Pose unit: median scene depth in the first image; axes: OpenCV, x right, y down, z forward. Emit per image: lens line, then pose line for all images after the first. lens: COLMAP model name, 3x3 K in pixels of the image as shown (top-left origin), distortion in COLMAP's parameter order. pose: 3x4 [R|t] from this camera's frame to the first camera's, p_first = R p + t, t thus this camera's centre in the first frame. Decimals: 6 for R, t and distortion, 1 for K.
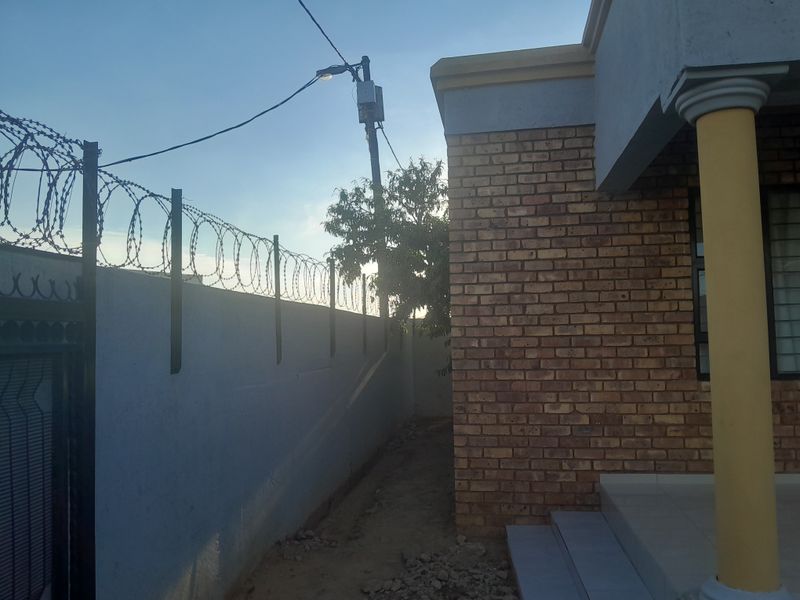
lens RADIAL K [[639.3, 0, 397.4], [0, 639.3, 296.1], [0, 0, 1]] dist [0.037220, -0.050252]
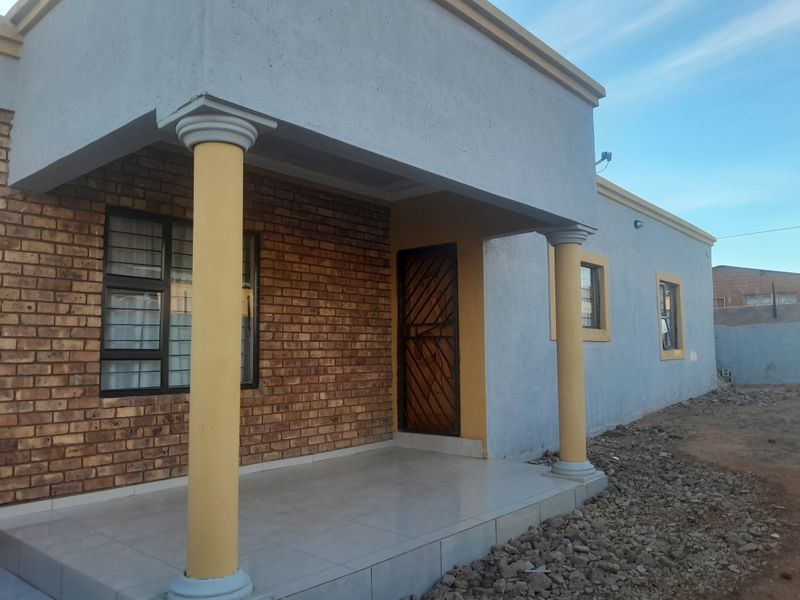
lens RADIAL K [[639.3, 0, 398.4], [0, 639.3, 303.4], [0, 0, 1]] dist [0.037220, -0.050252]
pose [[0.575667, 0.078691, 0.813889, -0.088561], [-0.059336, 0.996755, -0.054403, 0.012787], [-0.815528, -0.016975, 0.578468, 0.049015]]
